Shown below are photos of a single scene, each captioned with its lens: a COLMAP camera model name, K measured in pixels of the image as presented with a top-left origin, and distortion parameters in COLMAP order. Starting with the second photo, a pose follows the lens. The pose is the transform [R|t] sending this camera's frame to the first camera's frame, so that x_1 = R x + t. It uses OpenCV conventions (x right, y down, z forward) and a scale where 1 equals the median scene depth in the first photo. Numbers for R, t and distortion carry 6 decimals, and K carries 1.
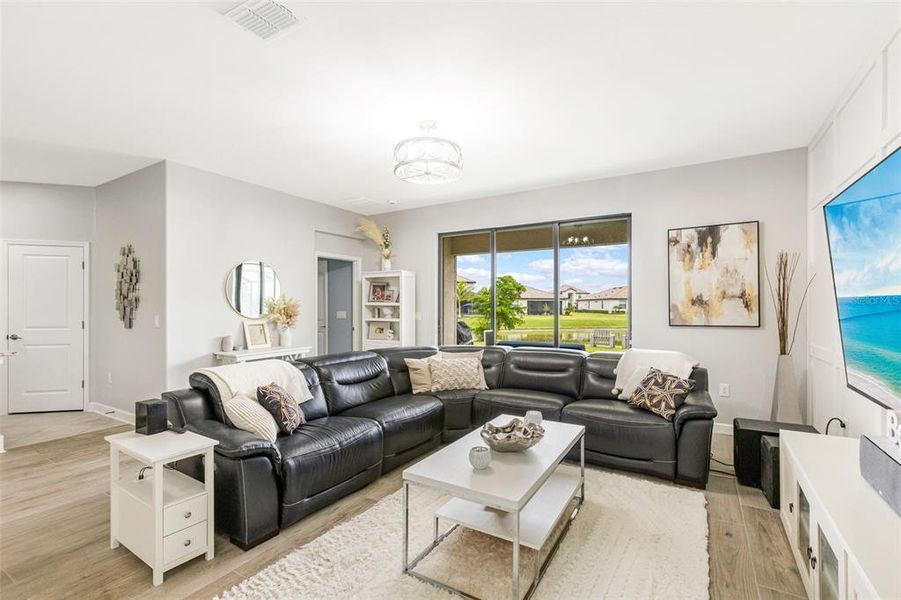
lens RADIAL K [[401.5, 0, 453.5], [0, 401.5, 305.5], [0, 0, 1]] dist [0.004356, -0.002180]
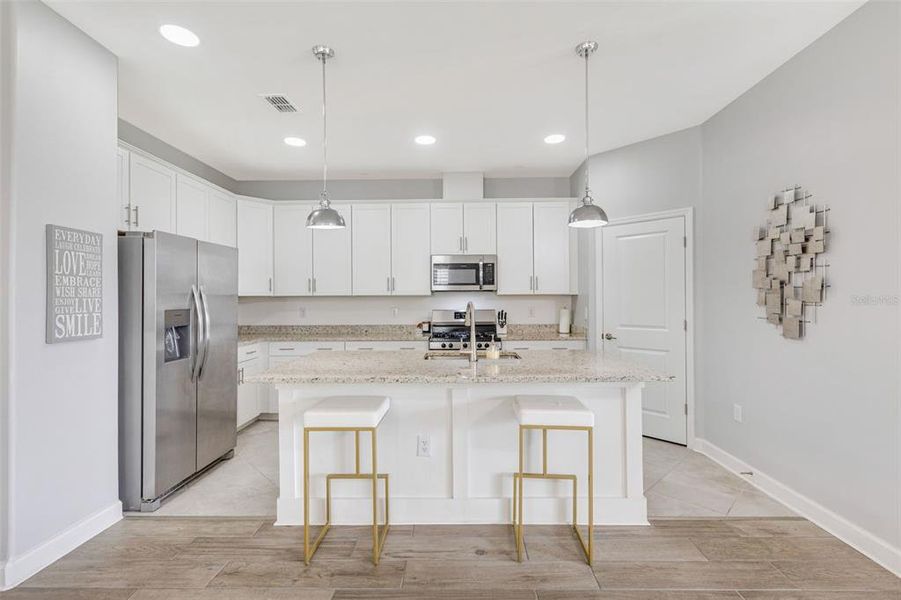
lens RADIAL K [[401.5, 0, 453.0], [0, 401.5, 297.0], [0, 0, 1]] dist [0.004356, -0.002180]
pose [[0.501059, -0.011639, -0.865335, -0.592544], [0.007953, 0.999929, -0.008844, 0.001230], [0.865377, -0.002450, 0.501116, 0.336469]]
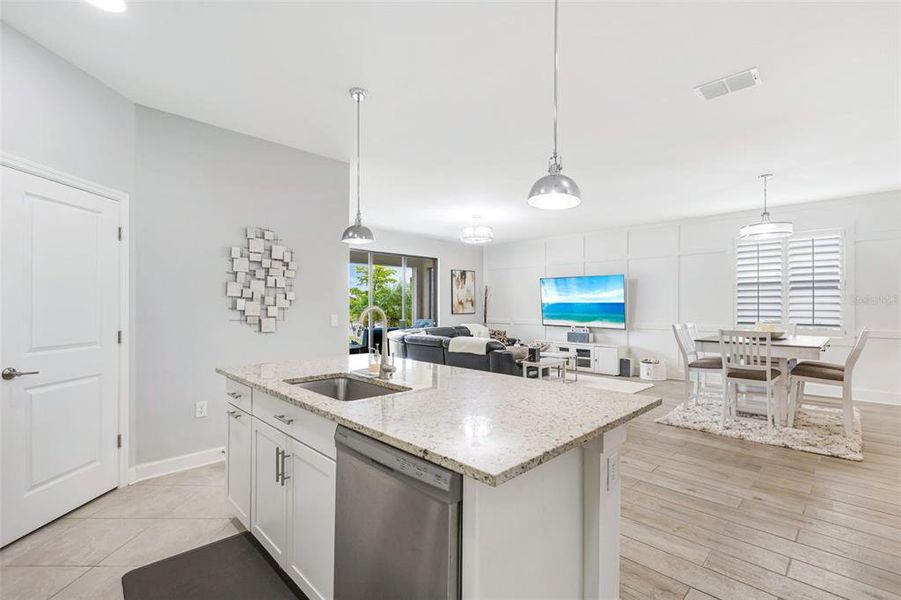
lens RADIAL K [[401.5, 0, 455.0], [0, 401.5, 304.2], [0, 0, 1]] dist [0.004356, -0.002180]
pose [[0.242140, 0.002086, 0.970239, -1.565266], [-0.002743, 0.999995, -0.001466, 0.000573], [-0.970237, -0.002307, 0.242145, 0.459999]]
